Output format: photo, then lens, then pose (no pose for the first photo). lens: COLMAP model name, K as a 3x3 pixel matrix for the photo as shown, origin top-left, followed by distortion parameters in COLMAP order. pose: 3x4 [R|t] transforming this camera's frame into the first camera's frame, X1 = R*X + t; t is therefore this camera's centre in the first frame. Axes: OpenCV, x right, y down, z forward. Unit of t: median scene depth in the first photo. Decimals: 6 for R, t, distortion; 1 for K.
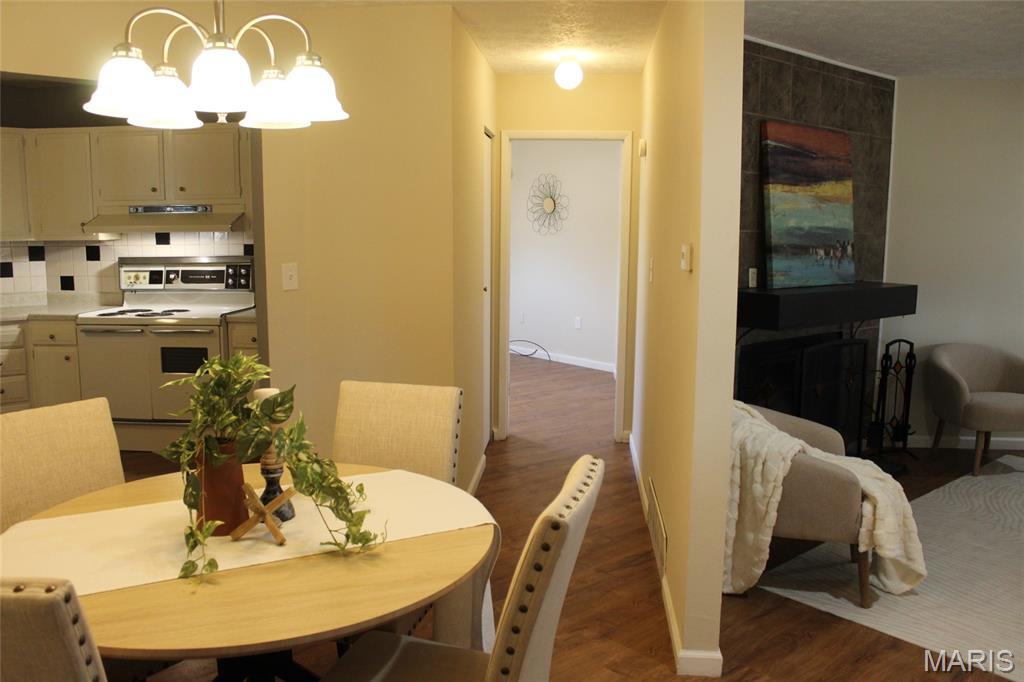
lens RADIAL K [[852.8, 0, 512.0], [0, 852.8, 341.0], [0, 0, 1]] dist [-0.165903, 0.162959]
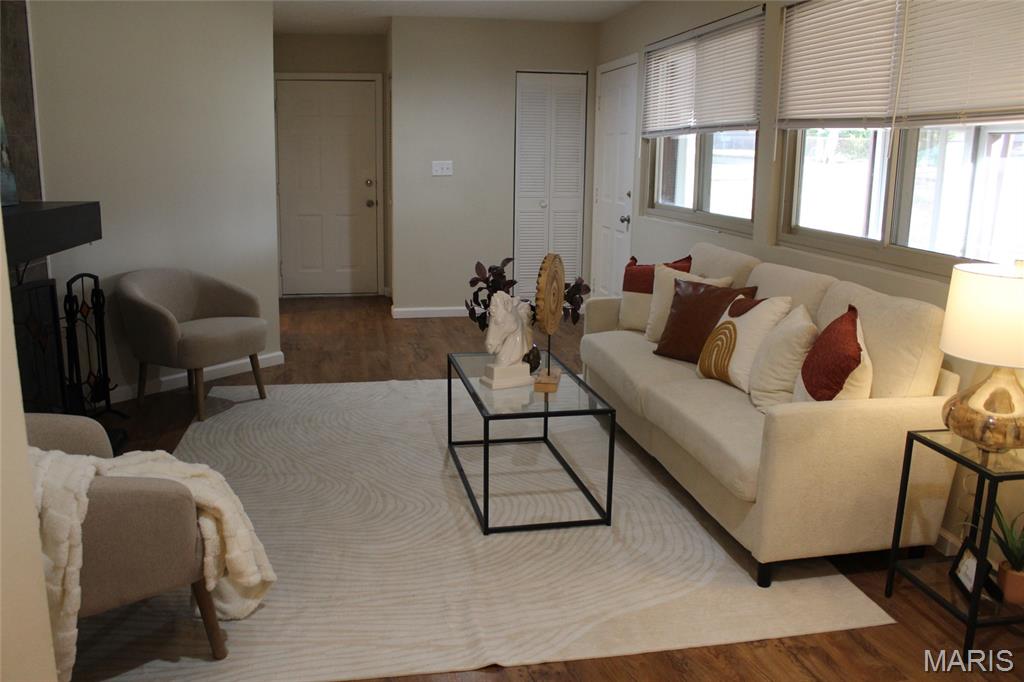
lens RADIAL K [[852.8, 0, 512.0], [0, 852.8, 341.0], [0, 0, 1]] dist [-0.165903, 0.162959]
pose [[0.505350, -0.185309, 0.842782, 0.009235], [0.111184, 0.982511, 0.149365, -0.011325], [-0.855721, 0.018222, 0.517116, 0.276713]]
